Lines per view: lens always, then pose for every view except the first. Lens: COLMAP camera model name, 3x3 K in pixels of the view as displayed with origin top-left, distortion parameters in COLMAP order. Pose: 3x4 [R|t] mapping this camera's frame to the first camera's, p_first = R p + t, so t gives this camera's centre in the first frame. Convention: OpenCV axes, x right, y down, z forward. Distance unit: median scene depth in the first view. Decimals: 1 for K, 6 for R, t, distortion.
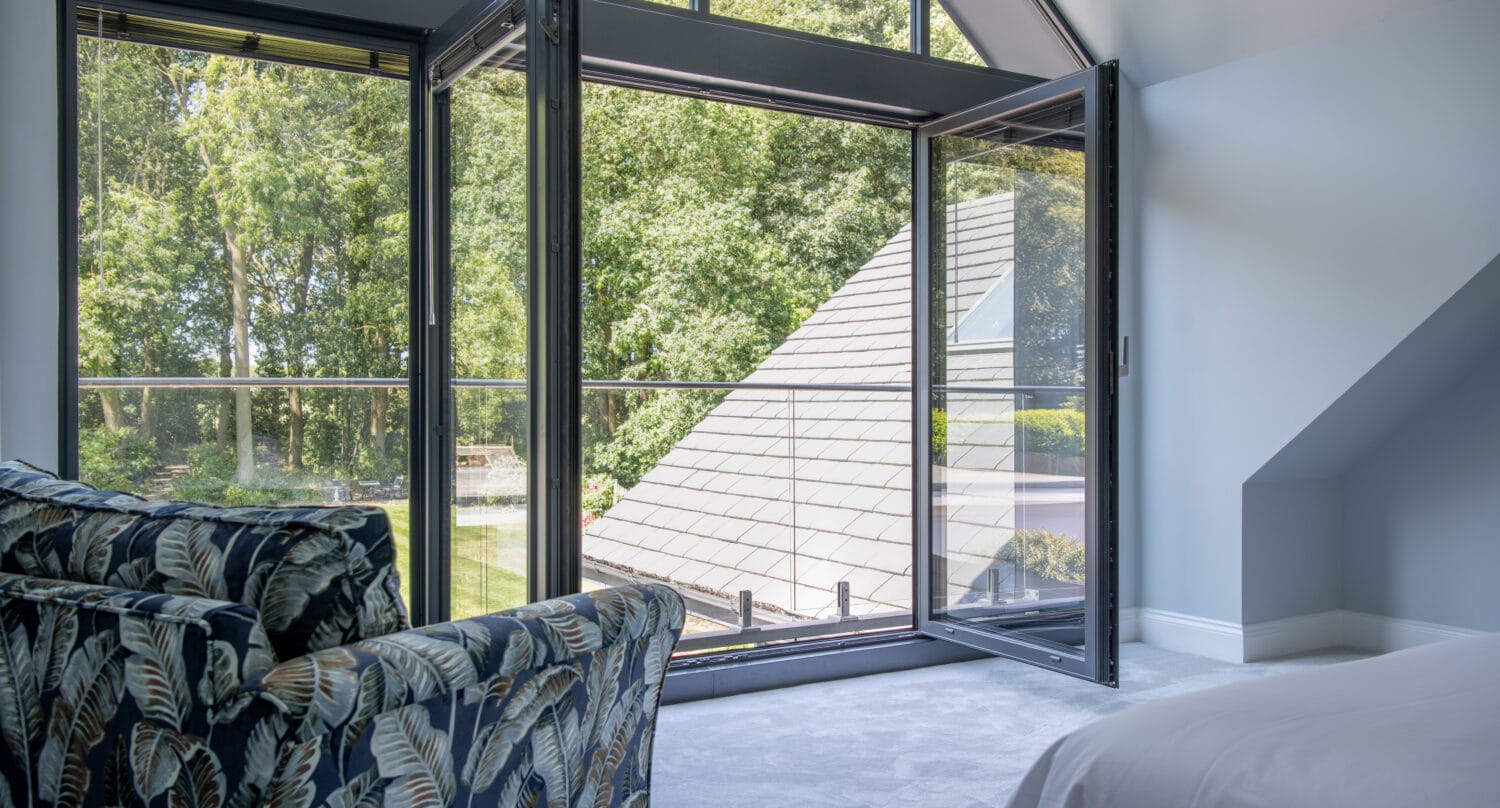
lens RADIAL K [[1231.7, 0, 750.0], [0, 1231.7, 404.0], [0, 0, 1]] dist [0.003095, 0.004667]
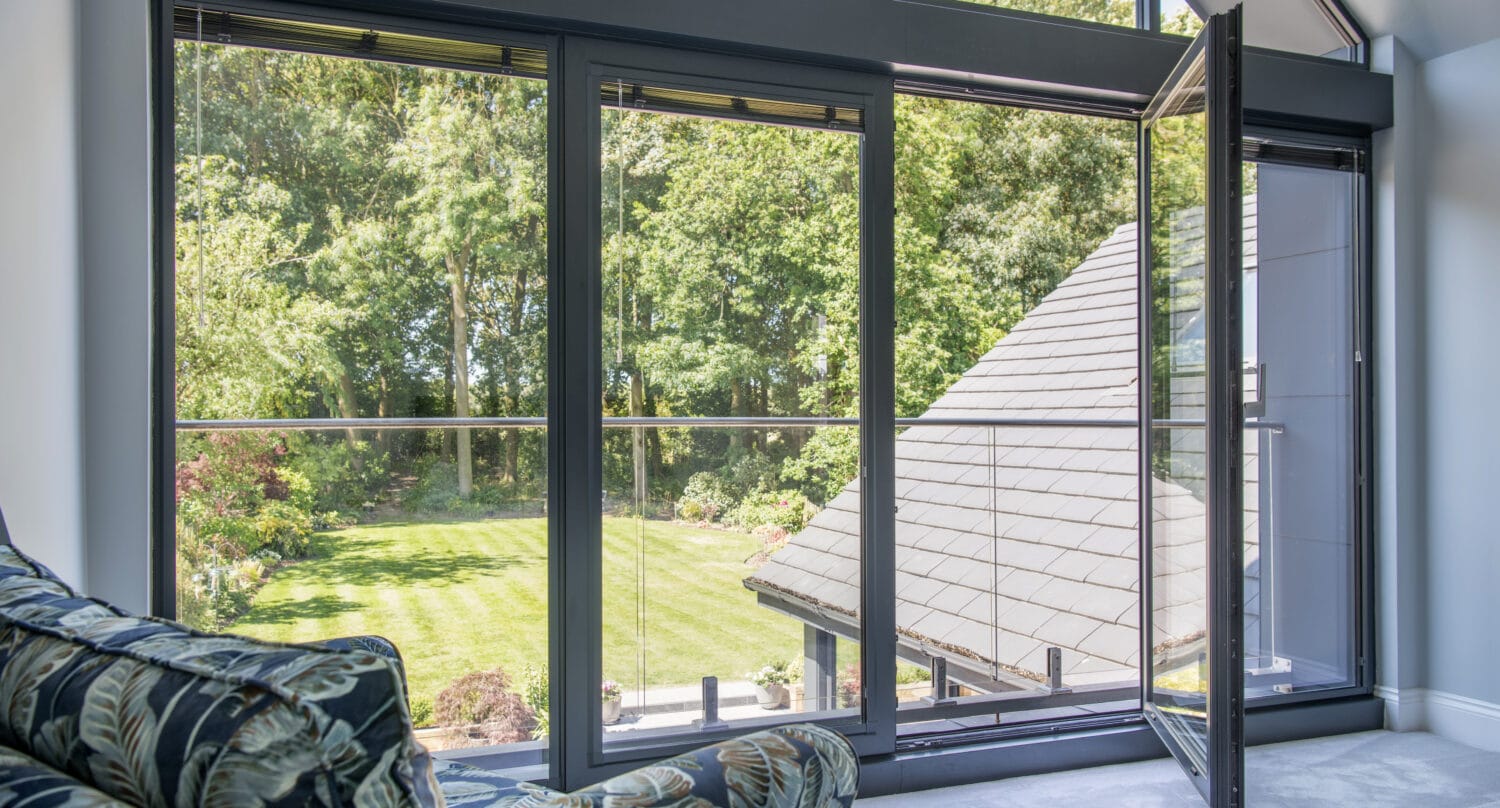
lens RADIAL K [[1154.8, 0, 723.9], [0, 1154.8, 379.8], [0, 0, 1]] dist [0.090965, -0.177262]
pose [[0.983441, -0.003817, -0.181190, -0.008149], [-0.002159, 0.999460, -0.032774, -0.041301], [0.181217, 0.032623, 0.982902, 0.389957]]
